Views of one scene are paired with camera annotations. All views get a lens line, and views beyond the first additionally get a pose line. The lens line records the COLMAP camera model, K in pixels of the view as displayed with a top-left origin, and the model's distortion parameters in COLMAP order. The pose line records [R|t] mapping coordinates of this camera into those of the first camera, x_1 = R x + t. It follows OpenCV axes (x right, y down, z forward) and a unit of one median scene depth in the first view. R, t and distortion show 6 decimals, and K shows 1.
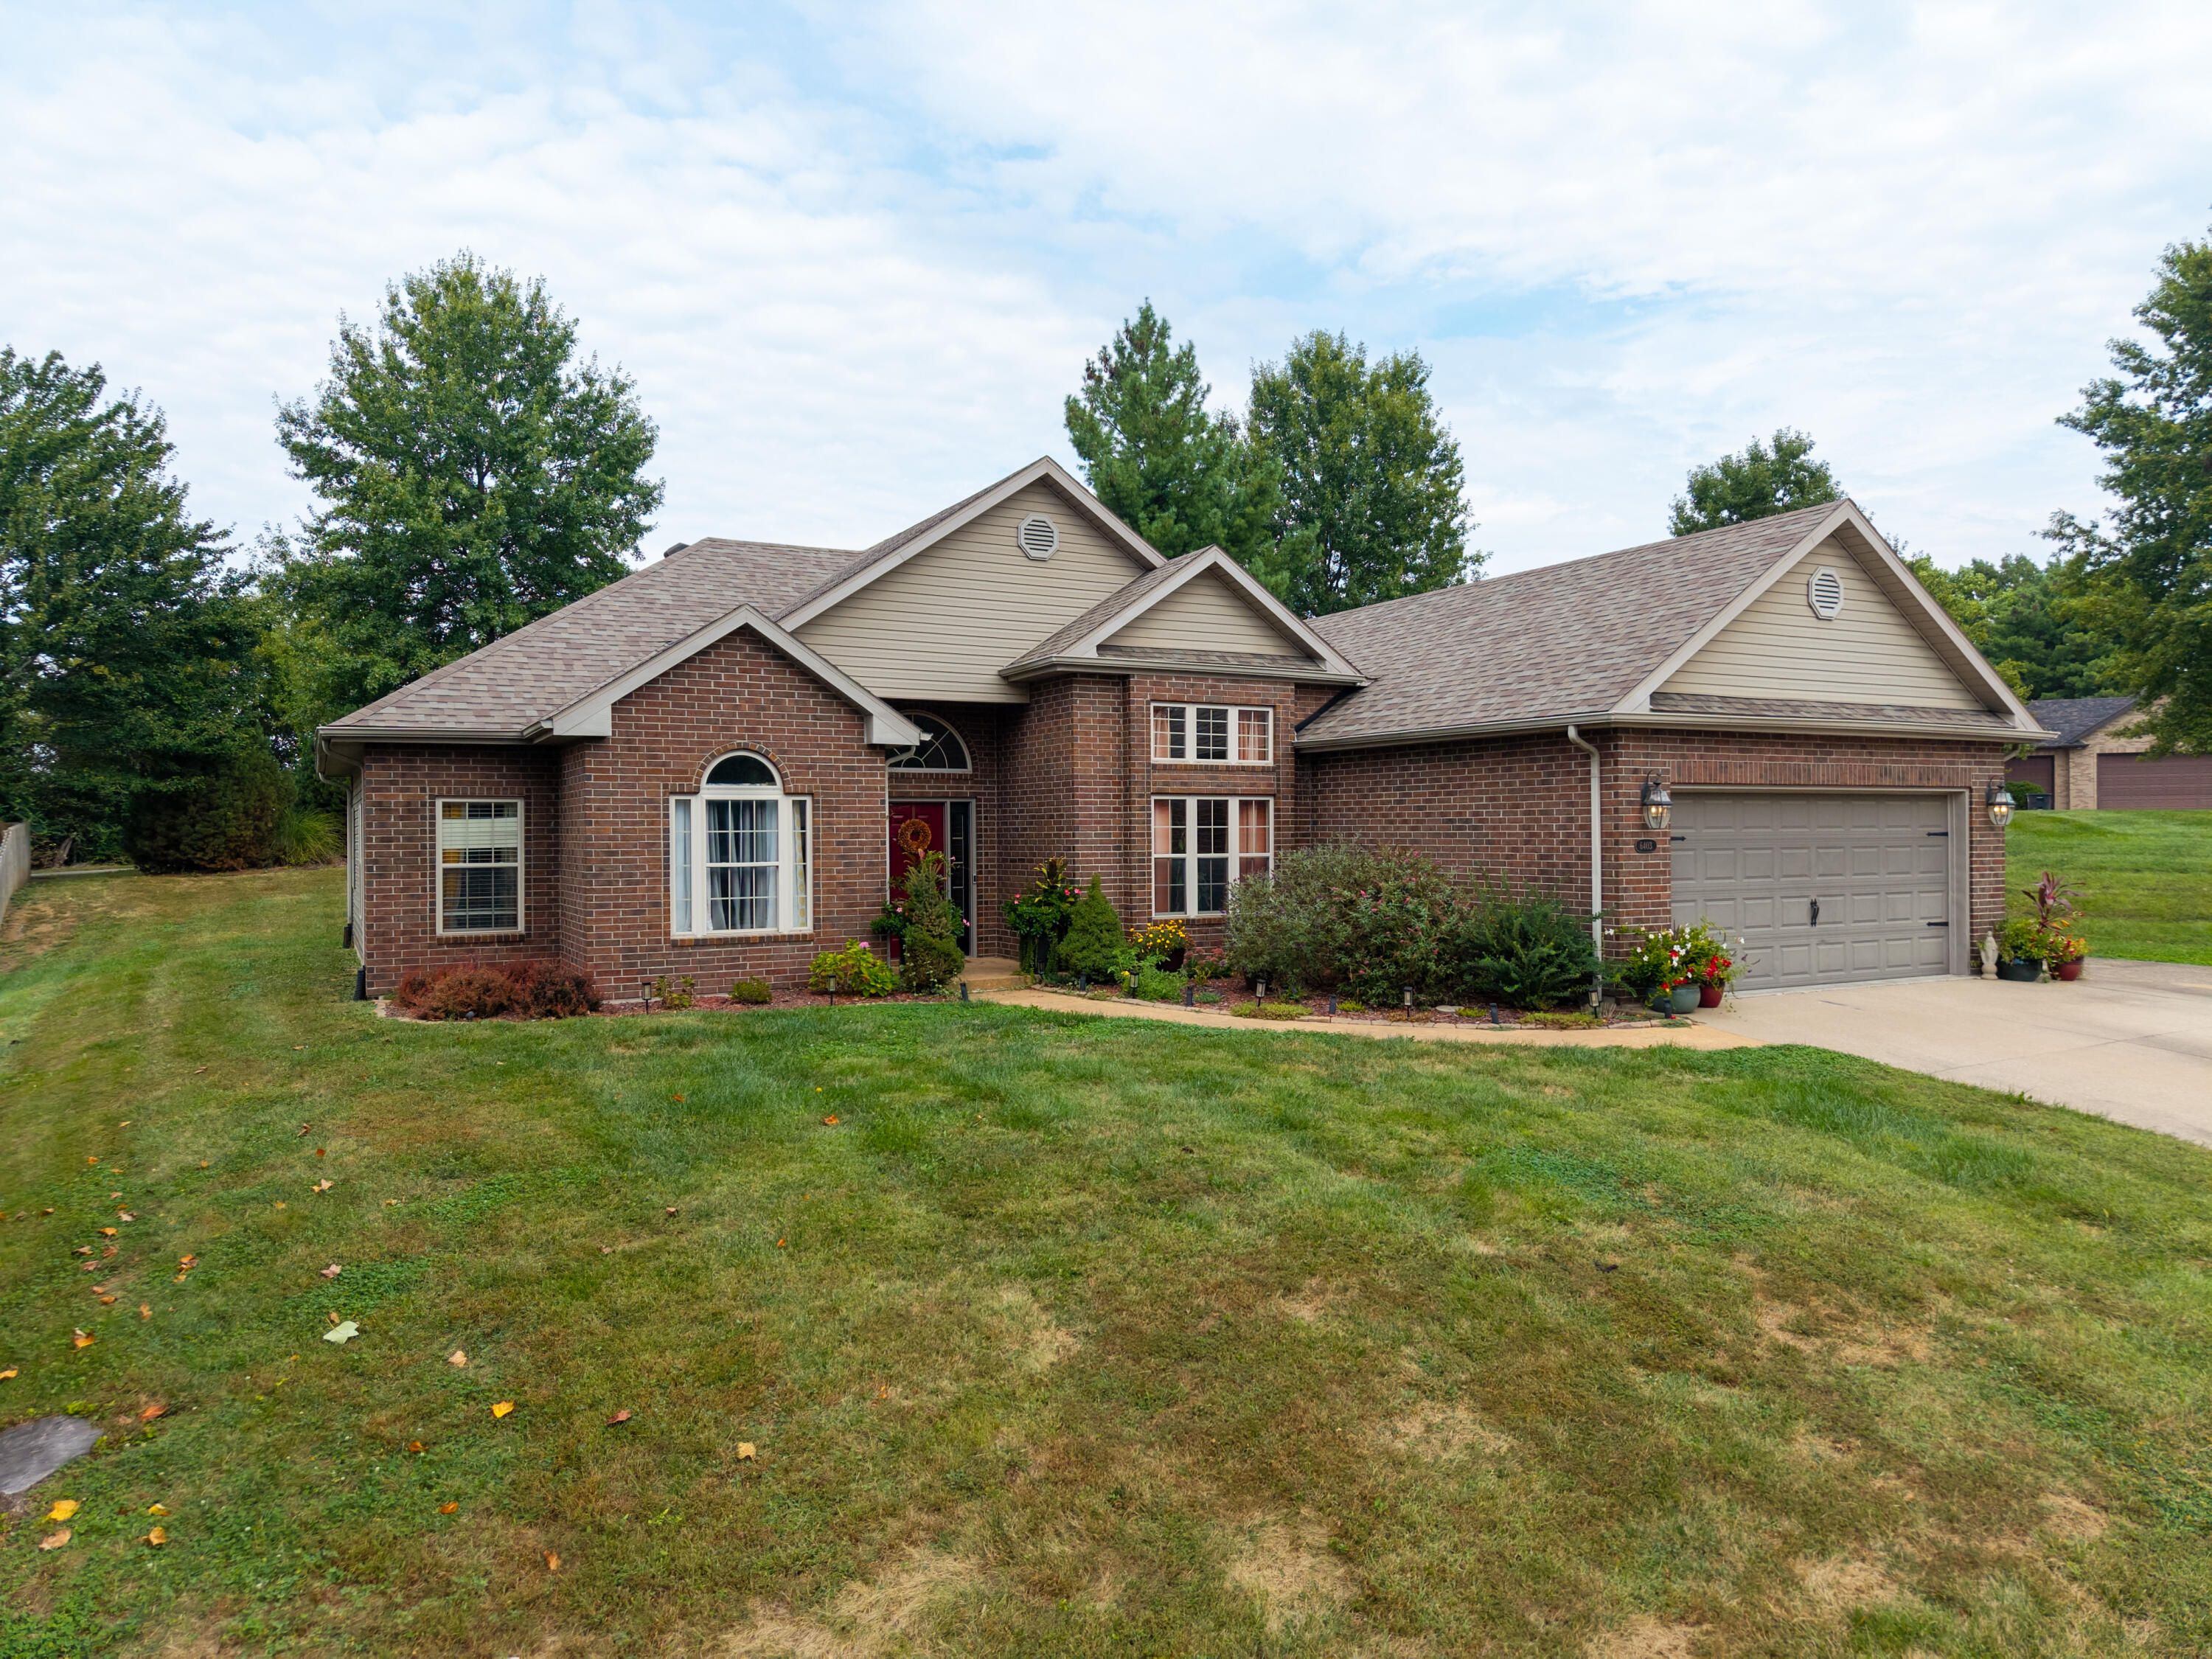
lens RADIAL K [[1483.9, 0, 1106.0], [0, 1483.9, 829.5], [0, 0, 1]] dist [0.034293, -0.033428]
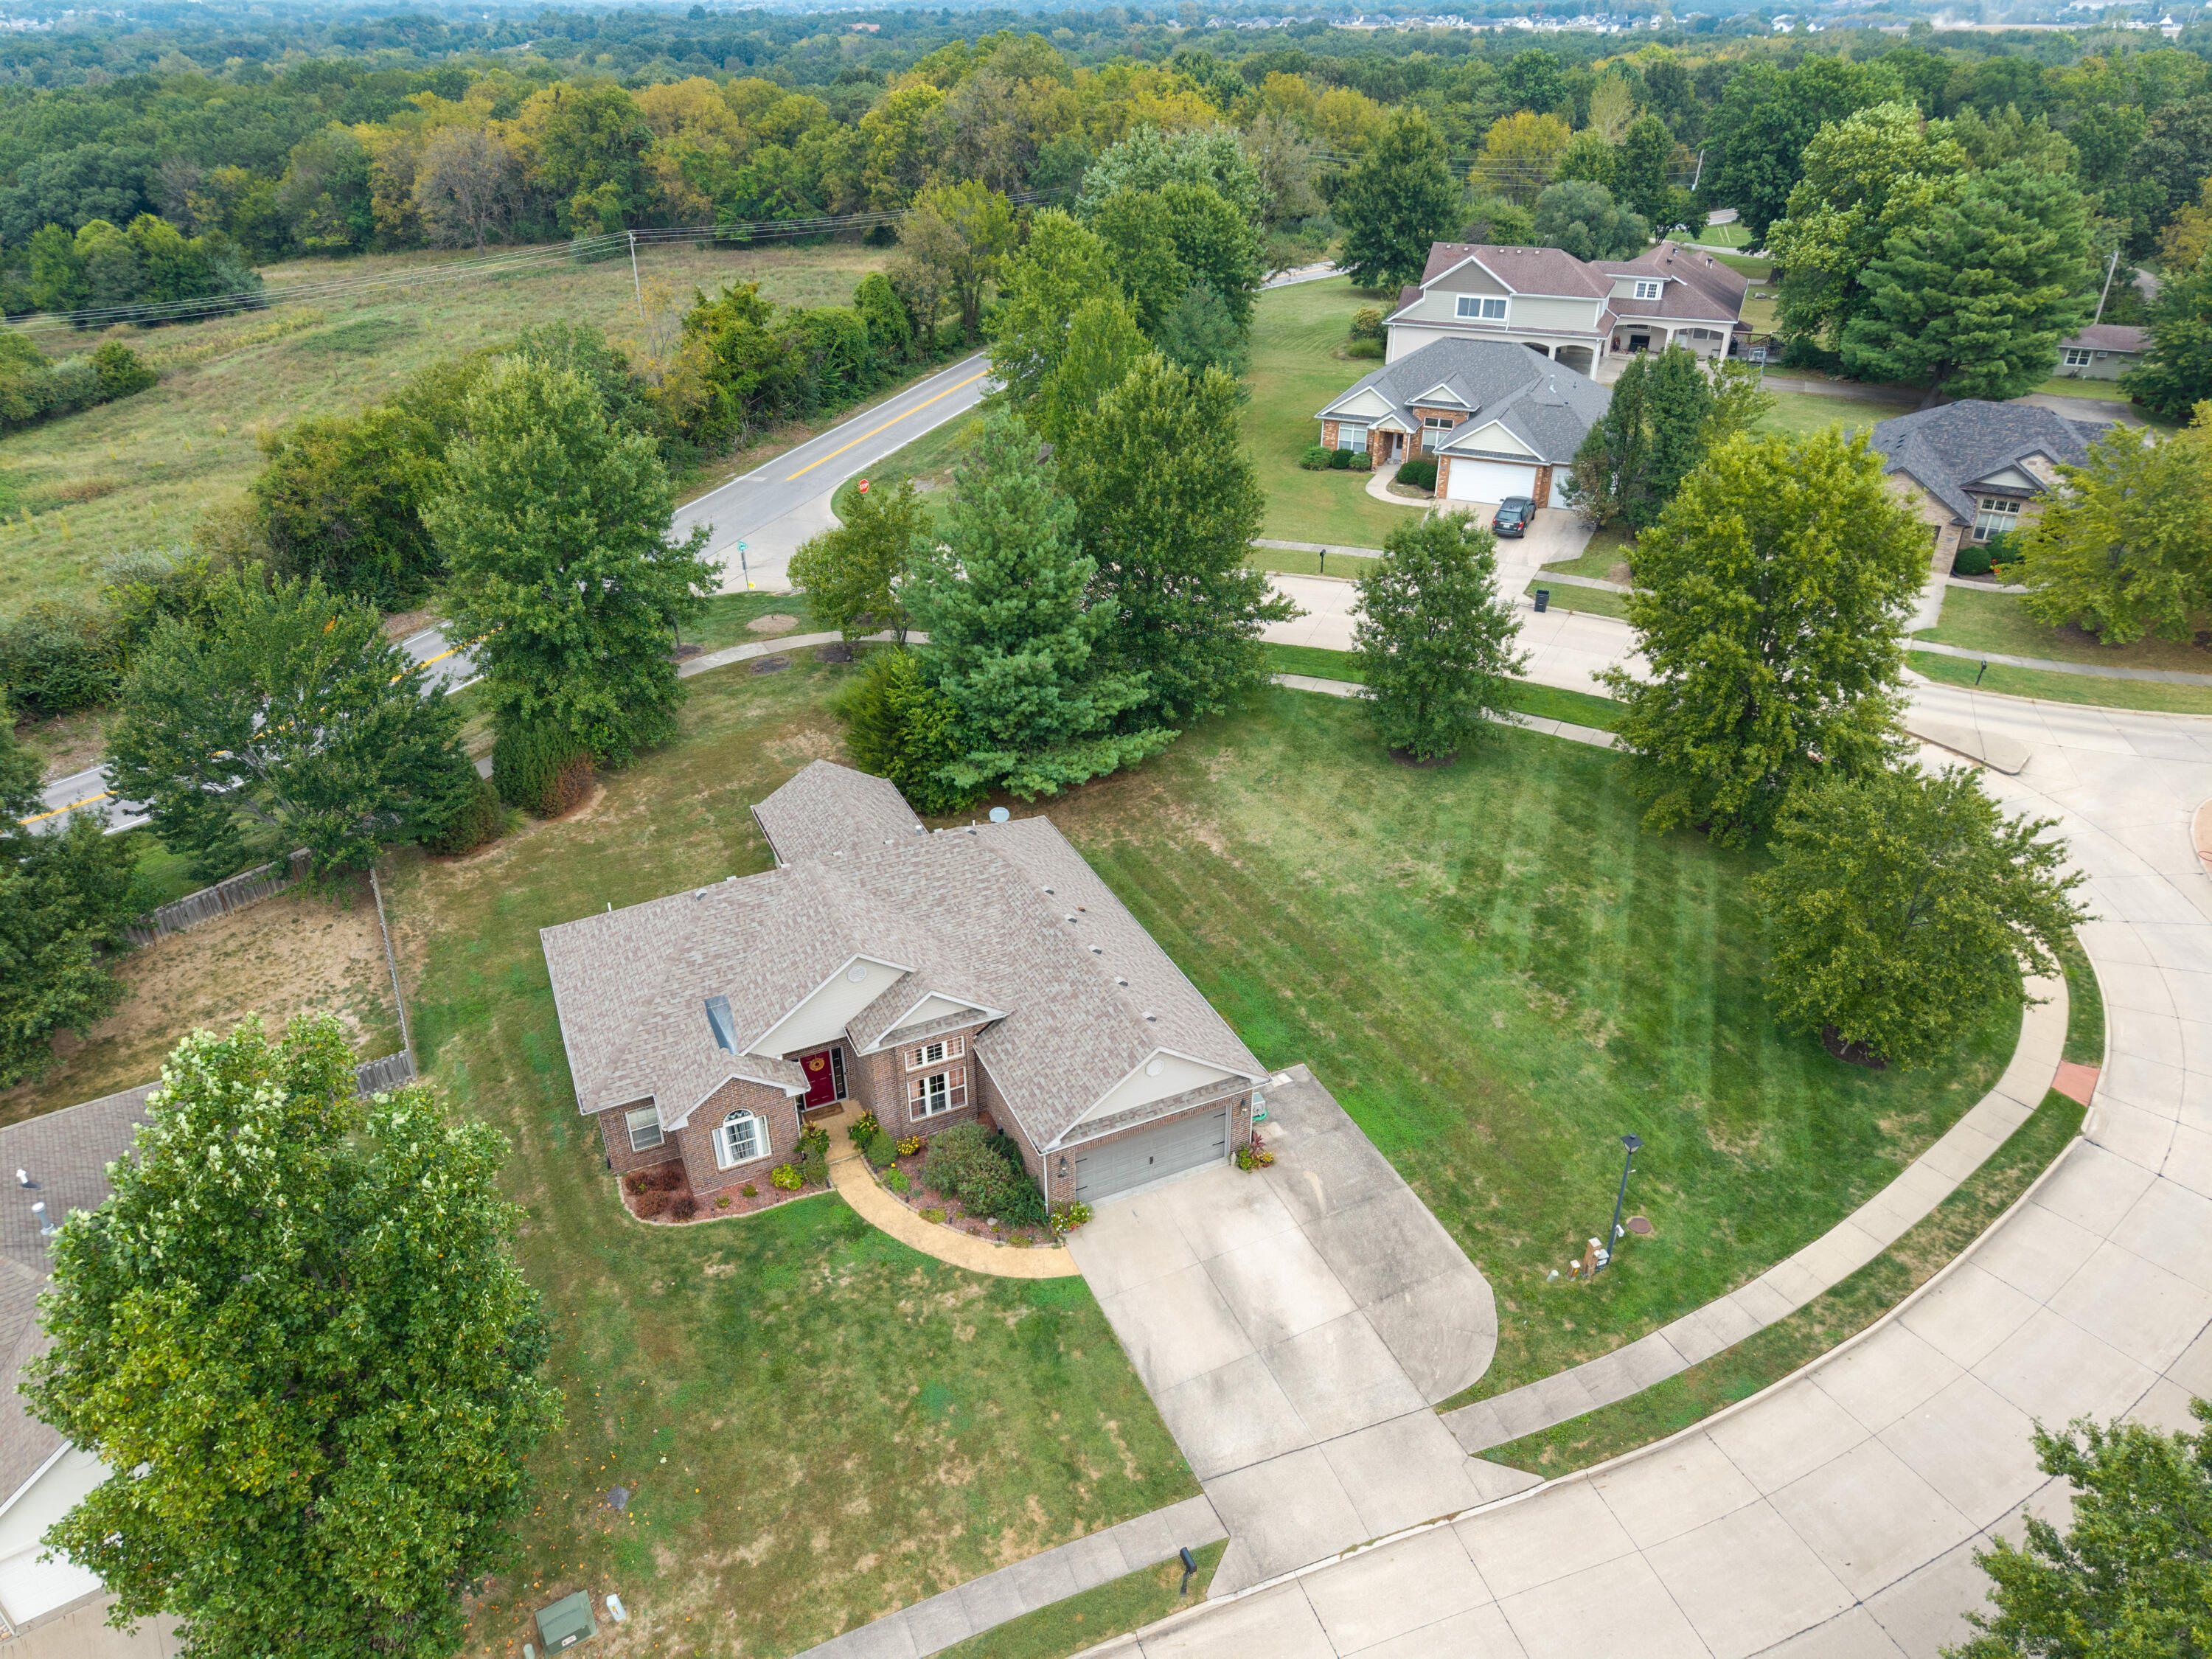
lens RADIAL K [[1468.8, 0, 1118.8], [0, 1468.8, 835.5], [0, 0, 1]] dist [0.049862, -0.082451]
pose [[0.998601, 0.031765, -0.042281, 0.507125], [-0.006379, 0.866022, 0.499966, -1.722700], [0.052497, -0.498997, 0.865012, -0.951093]]
